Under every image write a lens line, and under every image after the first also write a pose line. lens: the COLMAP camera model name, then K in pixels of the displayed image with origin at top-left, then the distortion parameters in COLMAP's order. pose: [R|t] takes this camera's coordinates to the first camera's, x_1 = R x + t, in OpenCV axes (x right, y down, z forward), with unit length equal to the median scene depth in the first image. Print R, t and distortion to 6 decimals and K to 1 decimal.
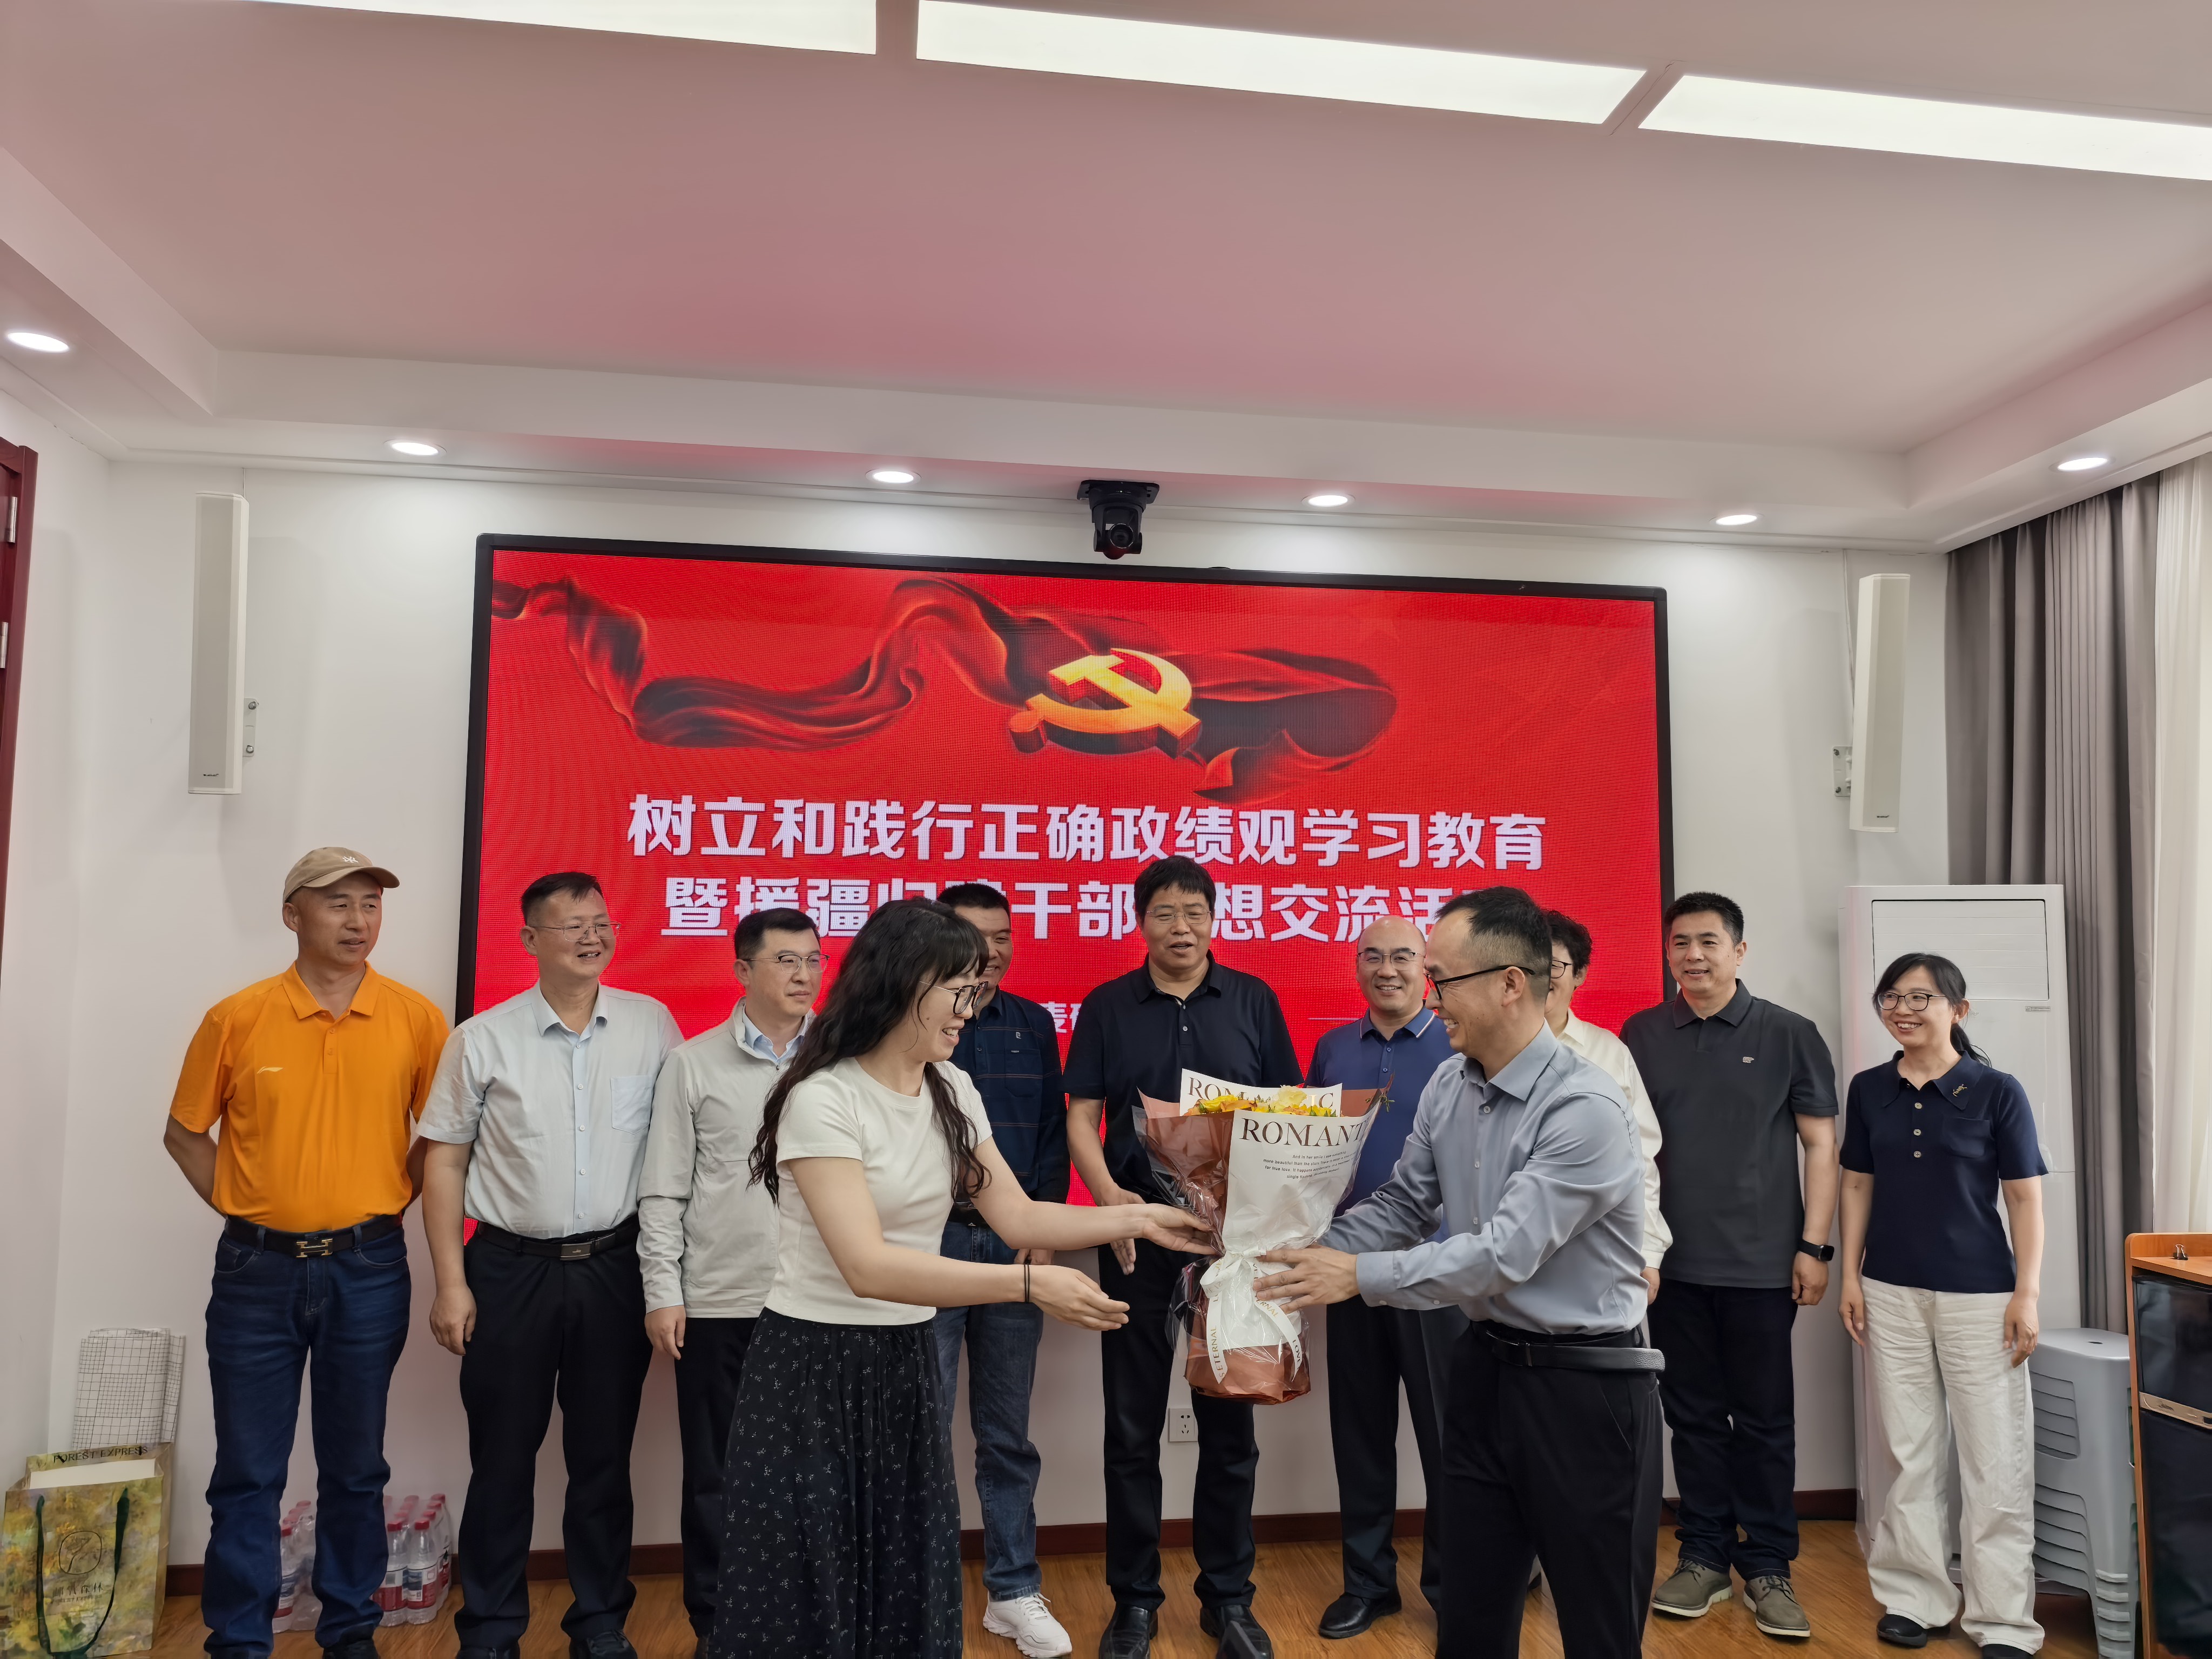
lens RADIAL K [[1625.3, 0, 1116.3], [0, 1625.3, 819.6], [0, 0, 1]] dist [0.044794, -0.052855]
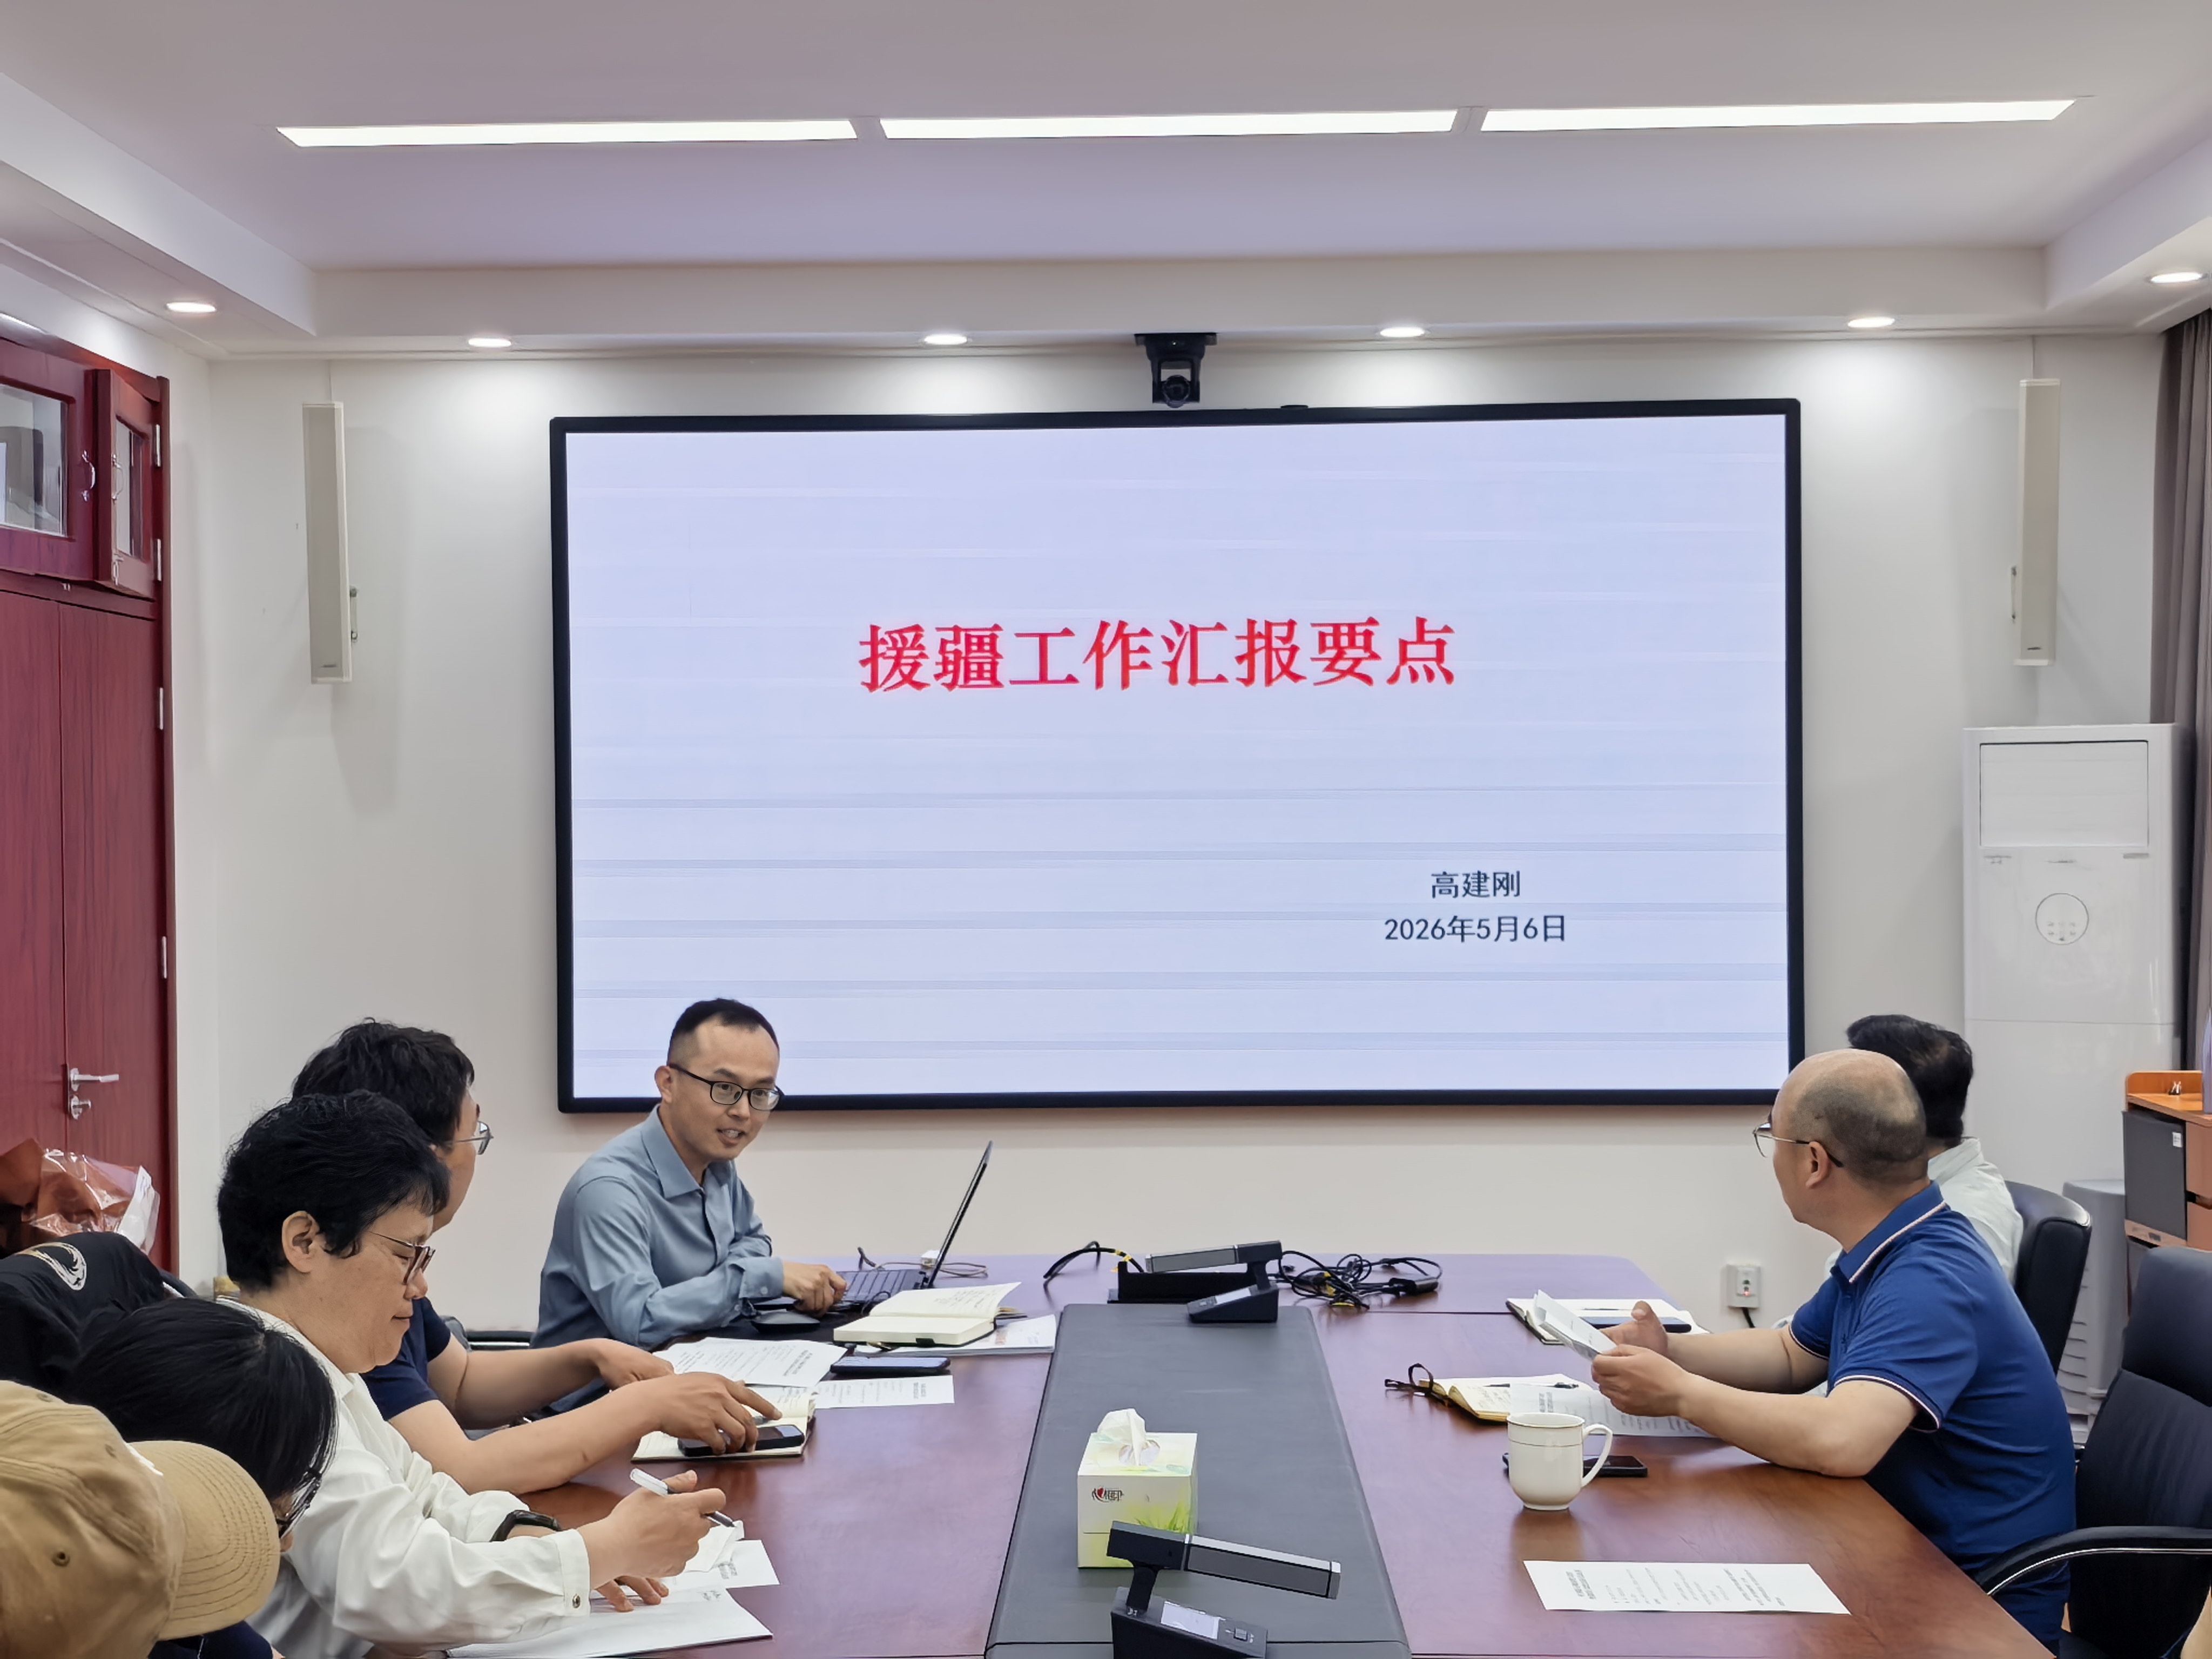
lens RADIAL K [[3182.8, 0, 1087.4], [0, 3182.8, 849.5], [0, 0, 1]] dist [0.098717, 0.000000]
pose [[0.980278, -0.016539, -0.196931, 0.315532], [0.034343, 0.995587, 0.087339, -0.066115], [0.194618, -0.092379, 0.976519, -0.874524]]
